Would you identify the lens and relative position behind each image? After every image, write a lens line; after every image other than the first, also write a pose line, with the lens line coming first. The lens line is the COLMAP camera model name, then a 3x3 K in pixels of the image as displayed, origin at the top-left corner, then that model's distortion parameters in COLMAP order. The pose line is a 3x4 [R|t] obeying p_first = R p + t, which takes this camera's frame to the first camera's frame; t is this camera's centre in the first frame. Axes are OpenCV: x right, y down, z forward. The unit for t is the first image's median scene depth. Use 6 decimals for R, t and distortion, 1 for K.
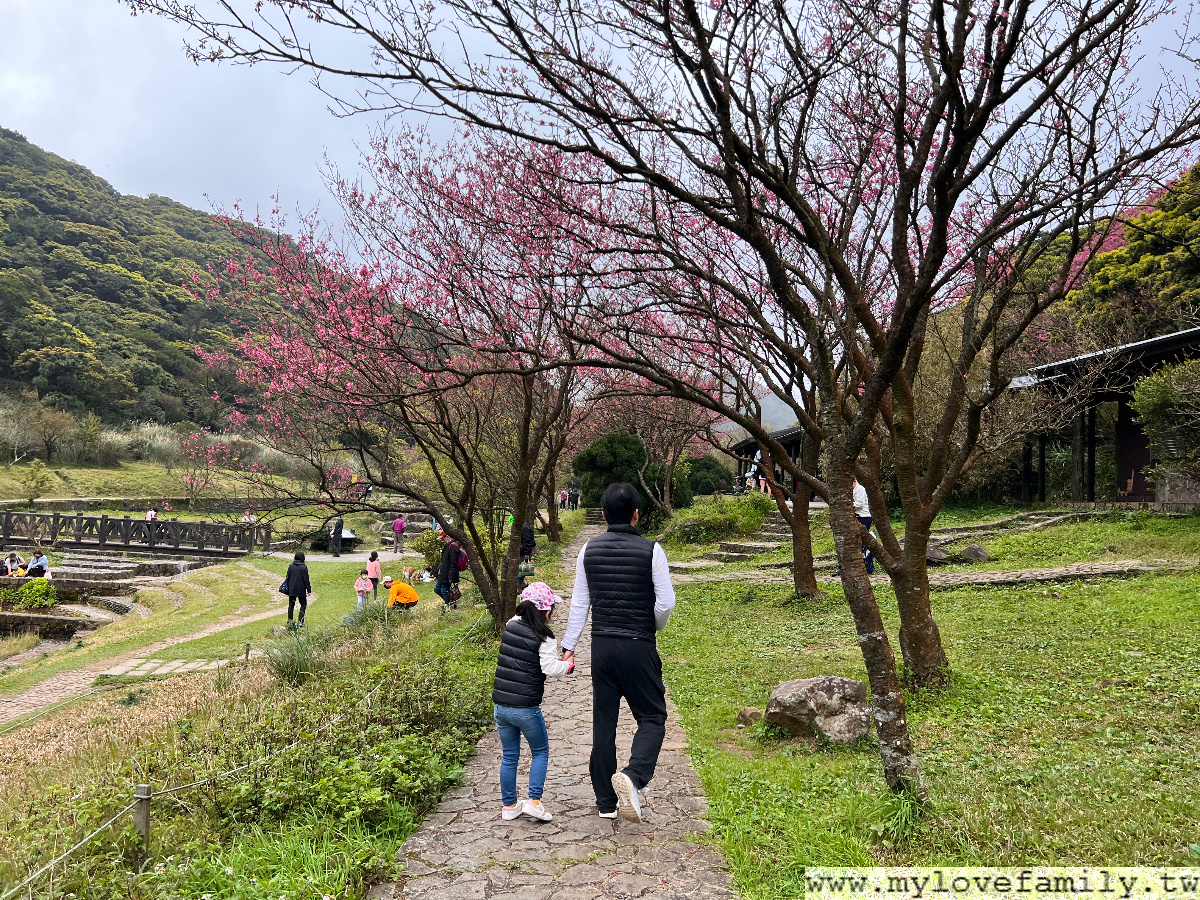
lens RADIAL K [[907.3, 0, 592.3], [0, 907.3, 445.0], [0, 0, 1]] dist [-0.002285, 0.001910]
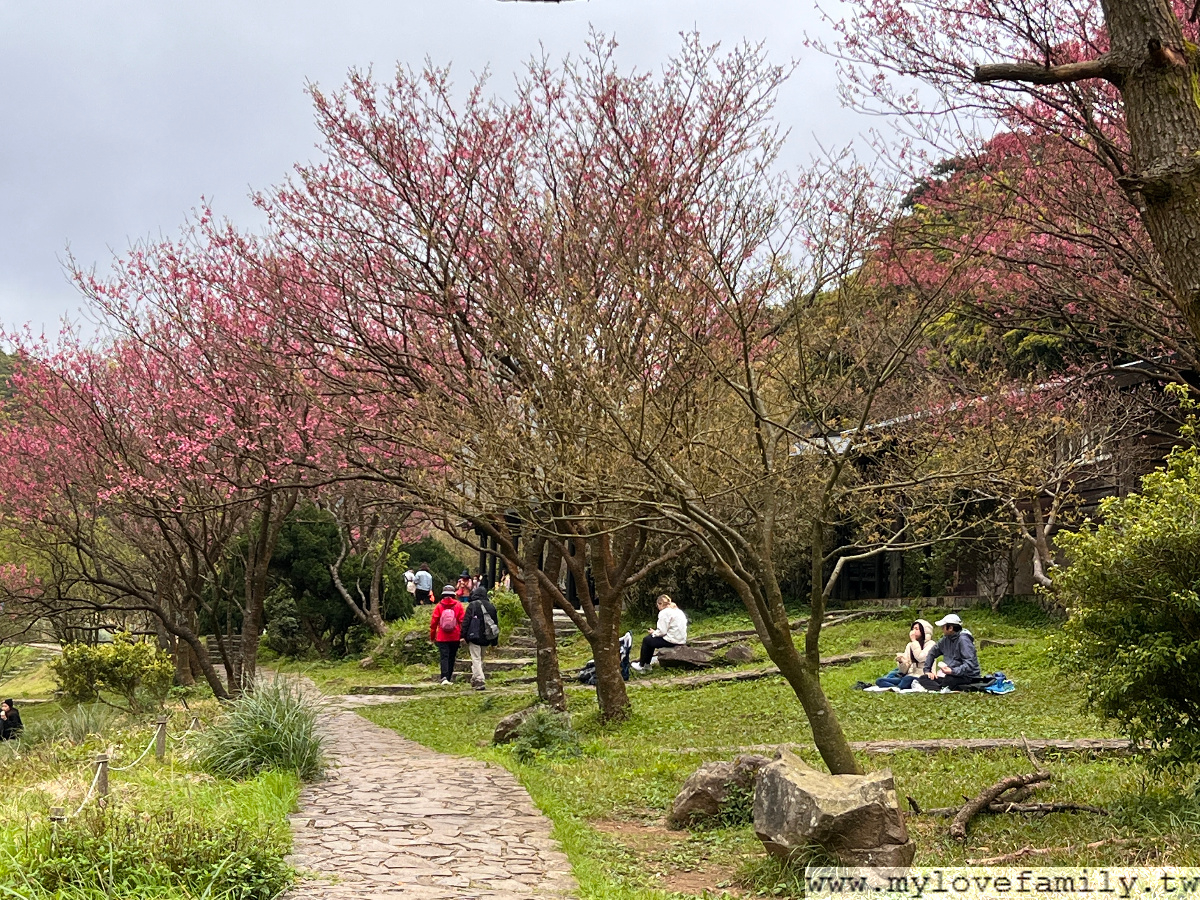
lens RADIAL K [[2095.6, 0, 600.0], [0, 2095.6, 449.1], [0, 0, 1]] dist [-0.063913, 0.000000]
pose [[0.977018, 0.006588, 0.213055, -0.112284], [-0.000537, 0.999595, -0.028447, -0.017462], [-0.213156, 0.027679, 0.976626, -0.726534]]
